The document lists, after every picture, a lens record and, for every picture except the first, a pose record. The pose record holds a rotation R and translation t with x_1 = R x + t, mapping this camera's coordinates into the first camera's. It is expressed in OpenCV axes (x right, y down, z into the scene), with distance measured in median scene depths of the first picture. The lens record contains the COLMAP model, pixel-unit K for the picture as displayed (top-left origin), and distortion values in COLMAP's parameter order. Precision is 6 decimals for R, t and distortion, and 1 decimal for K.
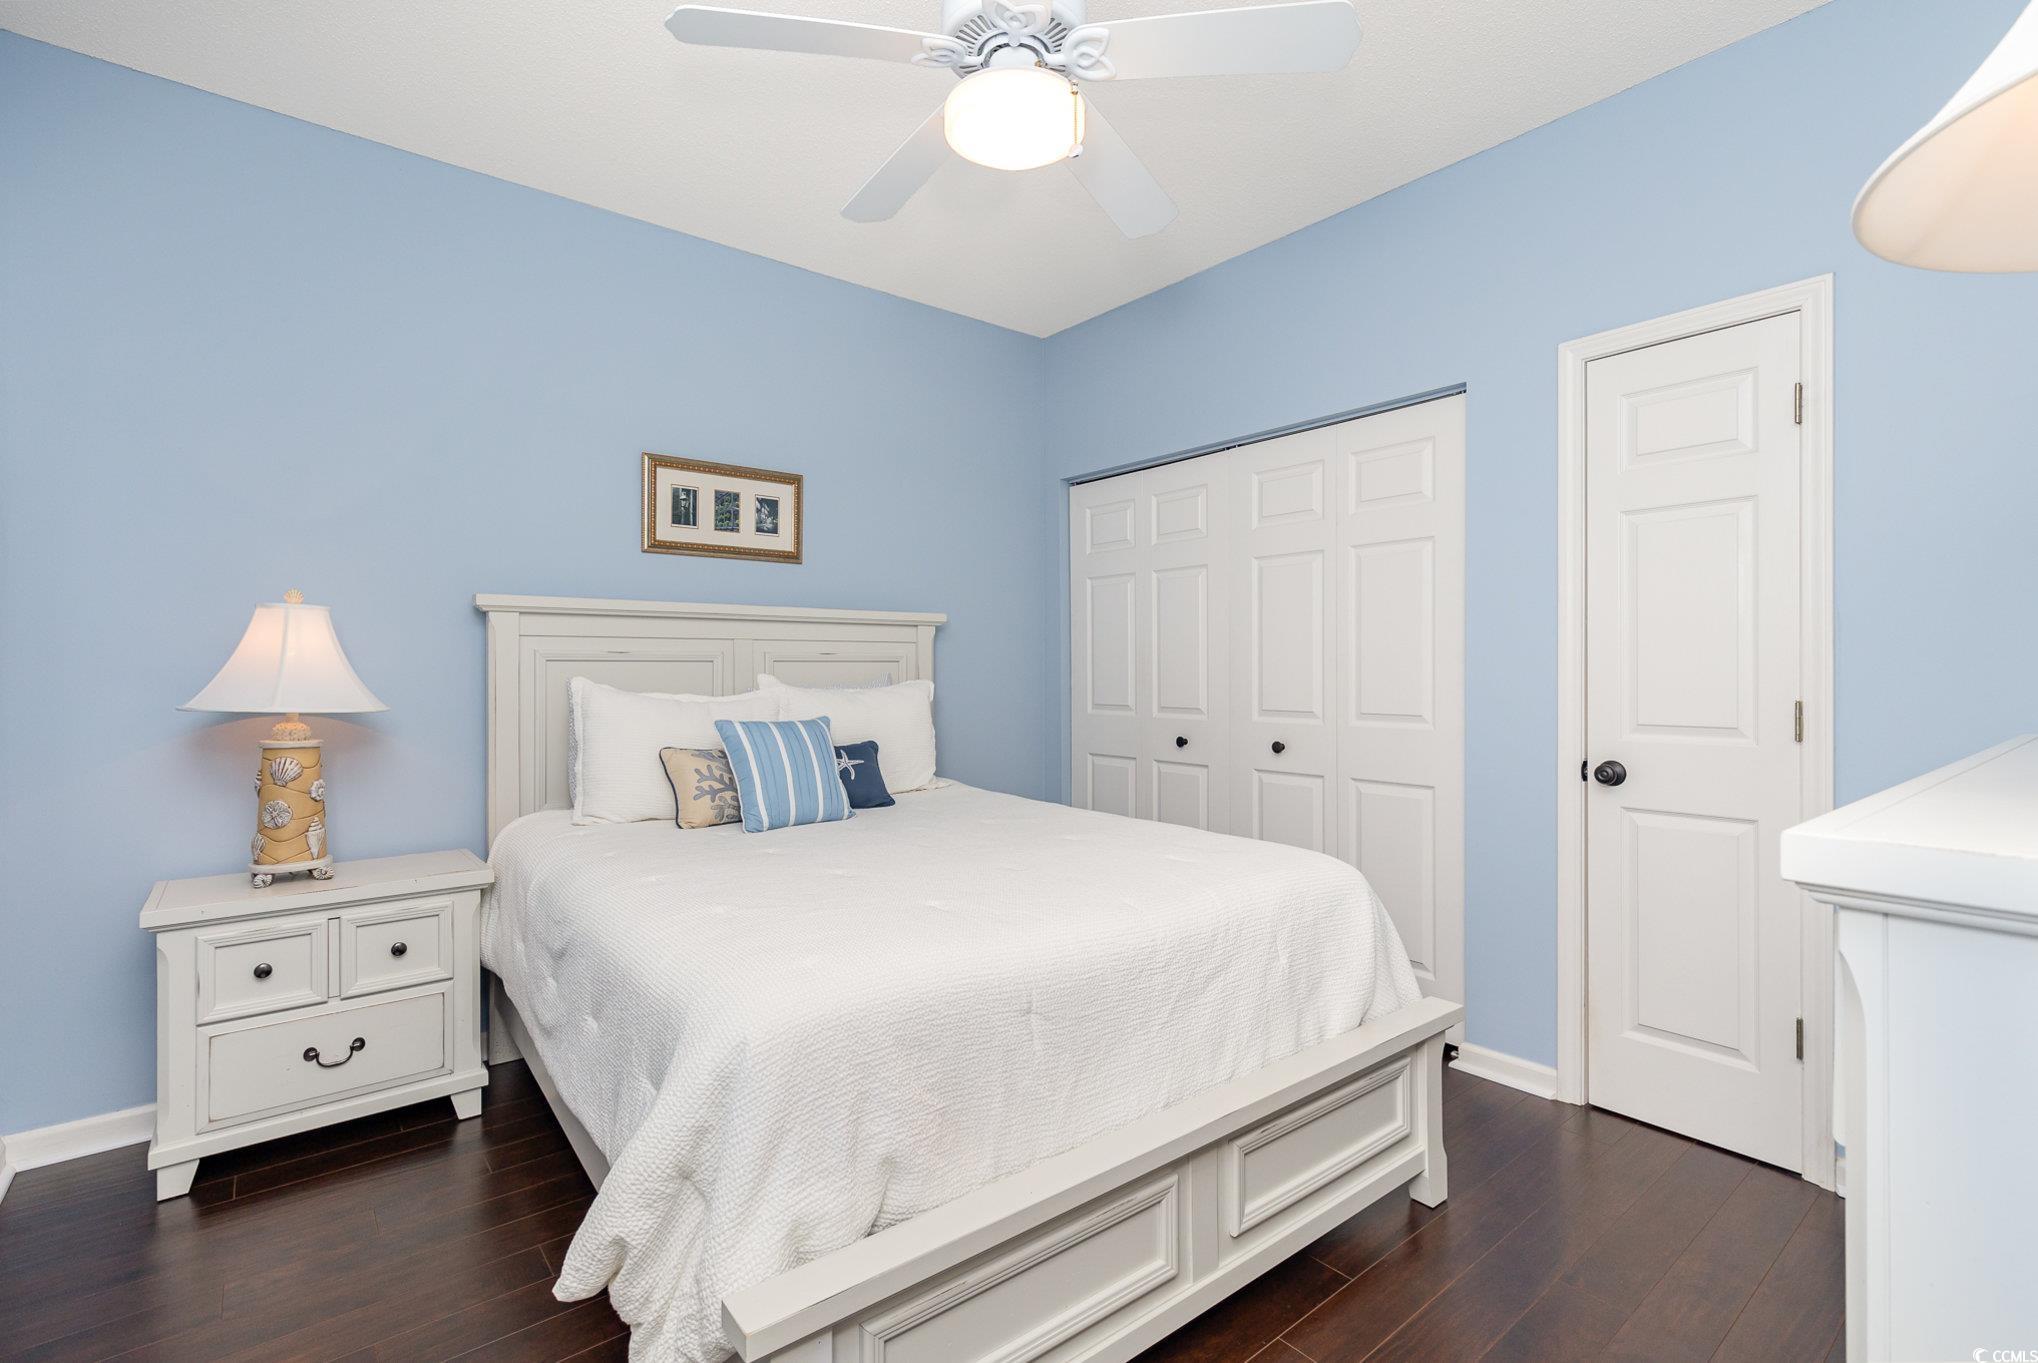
lens RADIAL K [[925.4, 0, 1023.4], [0, 925.4, 678.1], [0, 0, 1]] dist [0.005113, 0.000685]
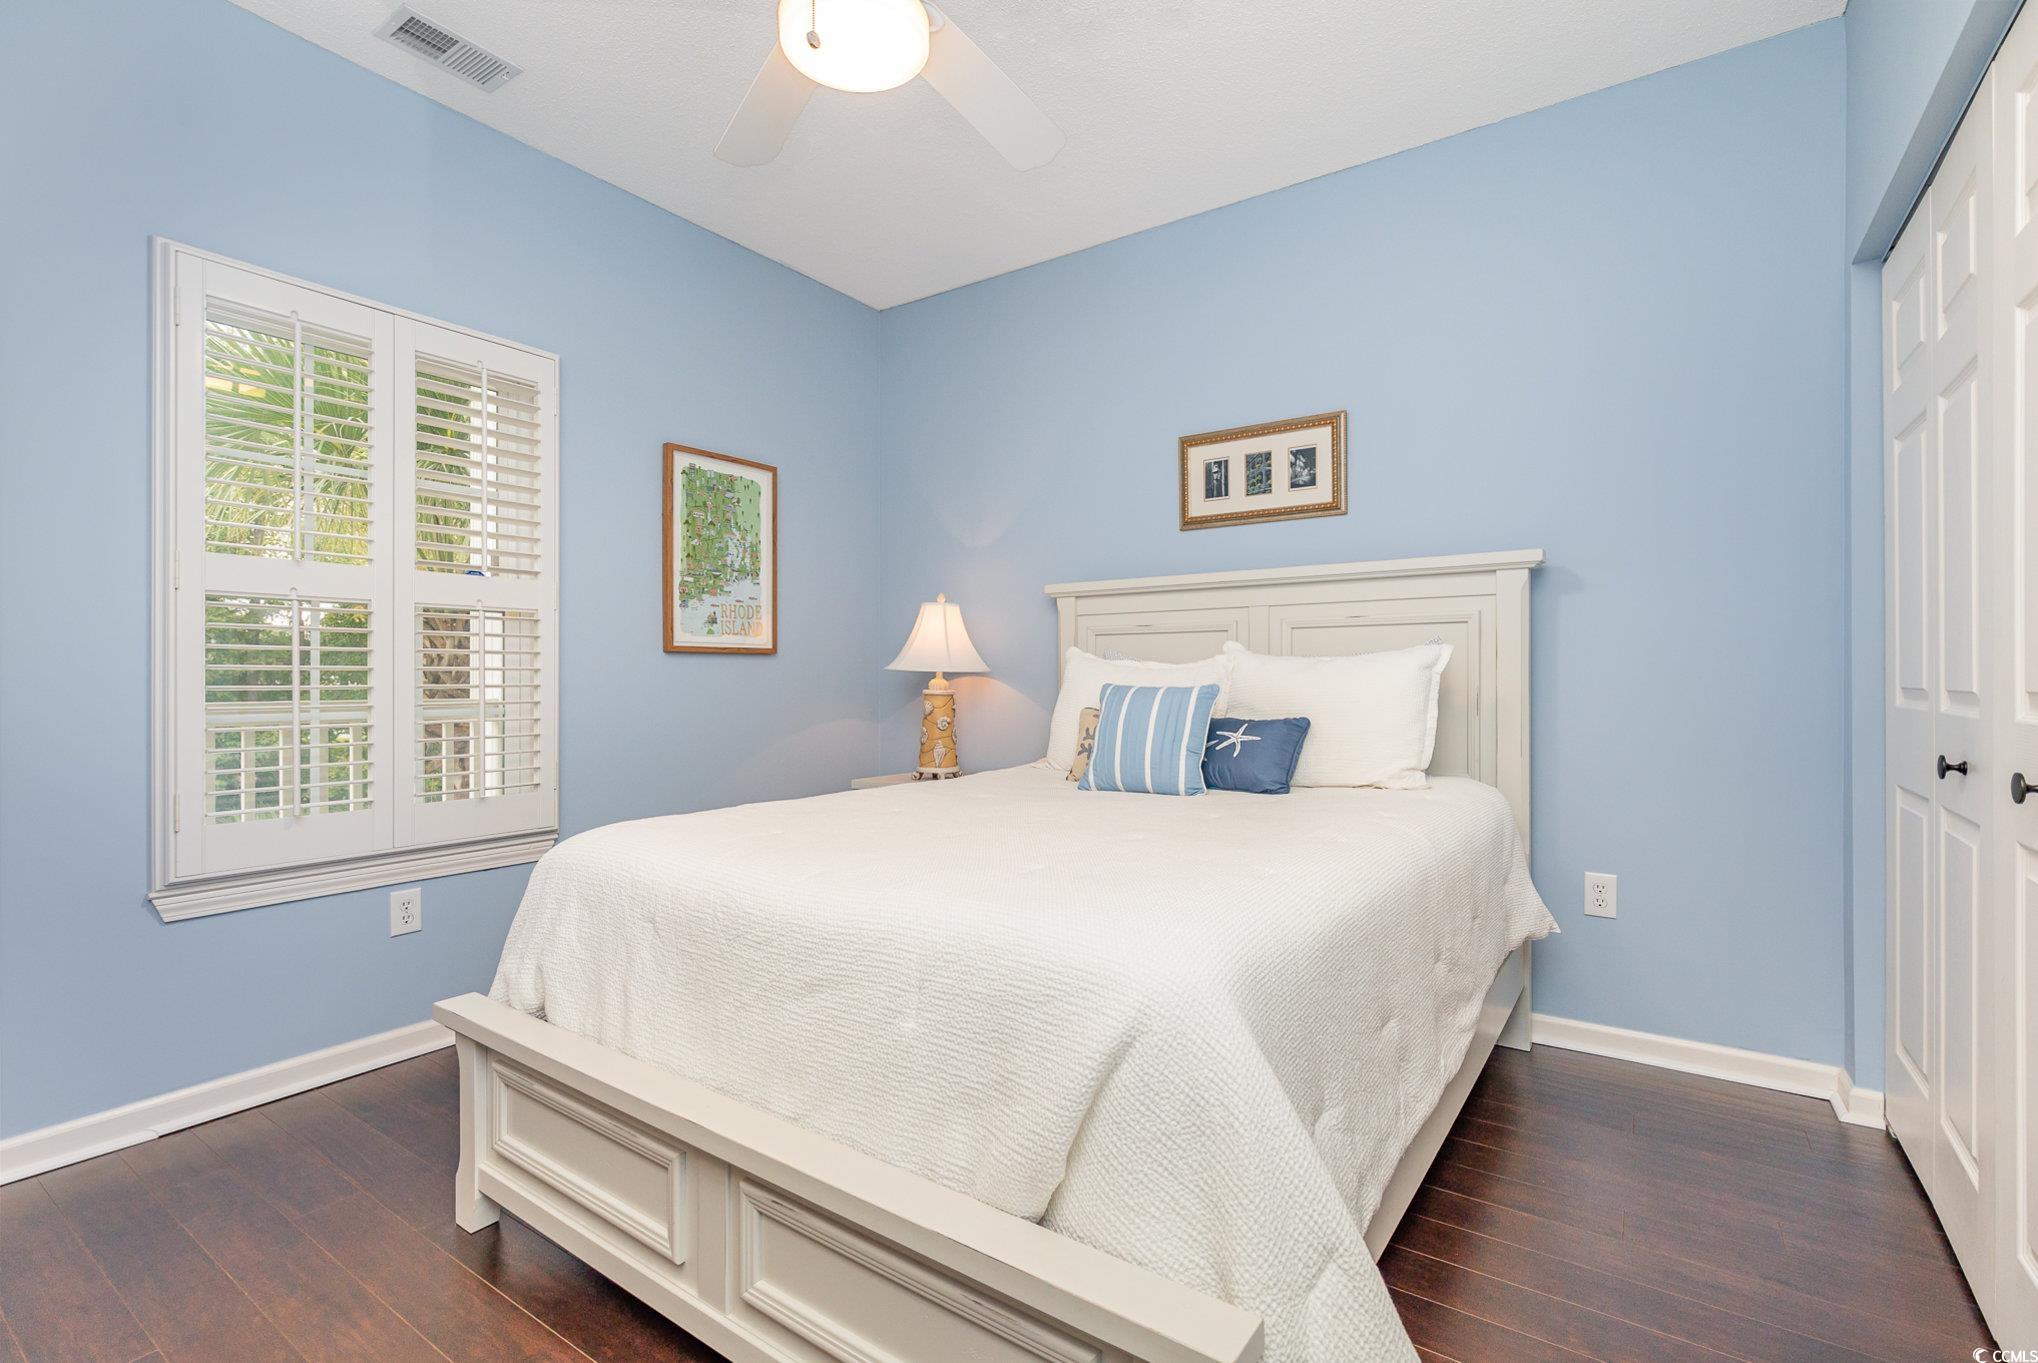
lens RADIAL K [[925.4, 0, 1023.4], [0, 925.4, 678.1], [0, 0, 1]] dist [0.005113, 0.000685]
pose [[0.274663, 0.005012, -0.961528, 0.538940], [-0.003434, 0.999985, 0.004231, 0.028277], [0.961535, 0.002140, 0.274676, 0.508102]]
